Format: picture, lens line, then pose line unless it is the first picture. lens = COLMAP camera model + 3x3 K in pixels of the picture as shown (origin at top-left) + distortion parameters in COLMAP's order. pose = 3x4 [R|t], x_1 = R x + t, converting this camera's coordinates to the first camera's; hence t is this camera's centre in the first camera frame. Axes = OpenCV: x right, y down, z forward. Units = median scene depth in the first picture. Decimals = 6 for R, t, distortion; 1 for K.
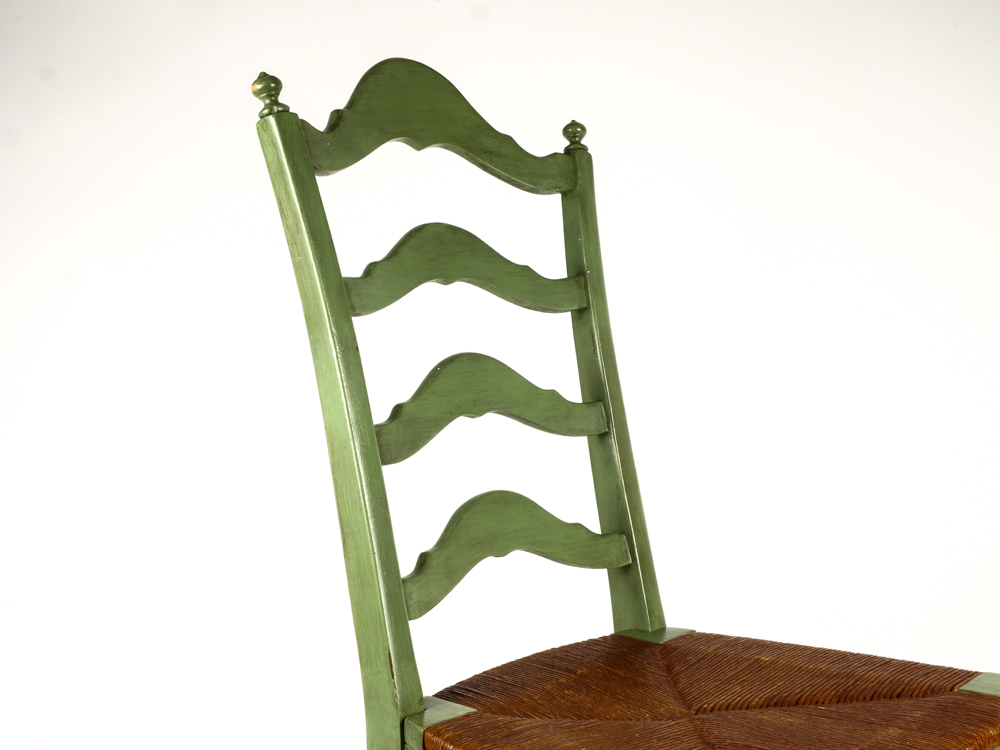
lens RADIAL K [[1278.9, 0, 500.0], [0, 1278.9, 375.0], [0, 0, 1]] dist [-0.010142, 0.055878]
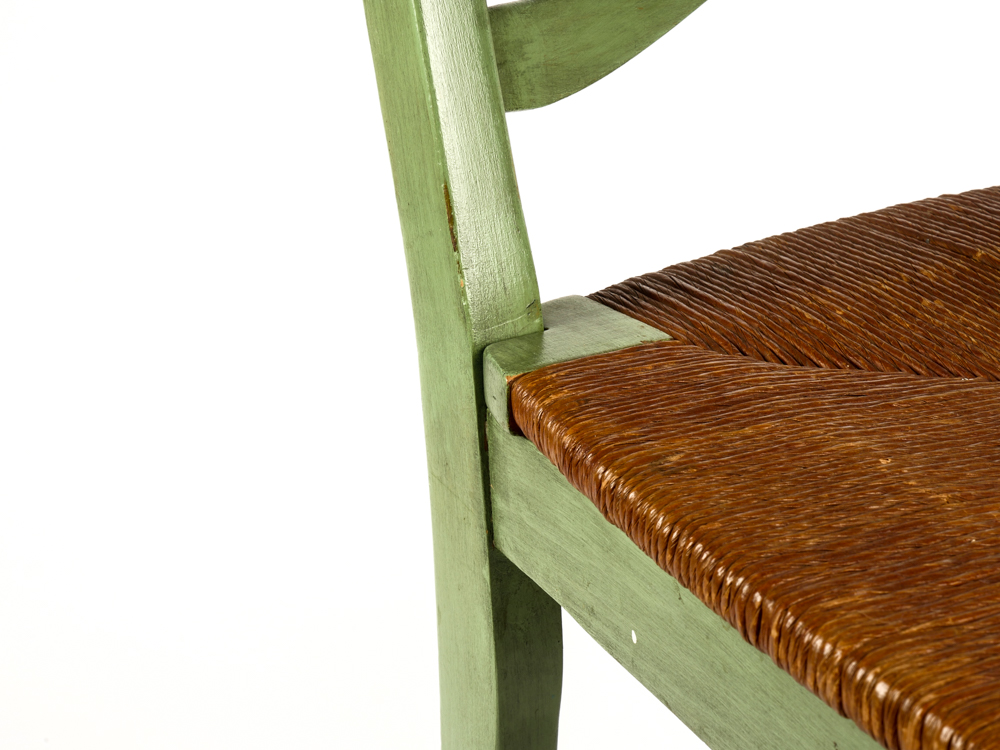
lens RADIAL K [[1991.9, 0, 500.0], [0, 1991.9, 375.0], [0, 0, 1]] dist [0.105074, 0.081226]
pose [[0.953199, 0.062292, -0.295858, 0.108683], [0.027085, 0.957019, 0.288759, 0.086565], [0.301129, -0.283258, 0.910542, 0.387720]]
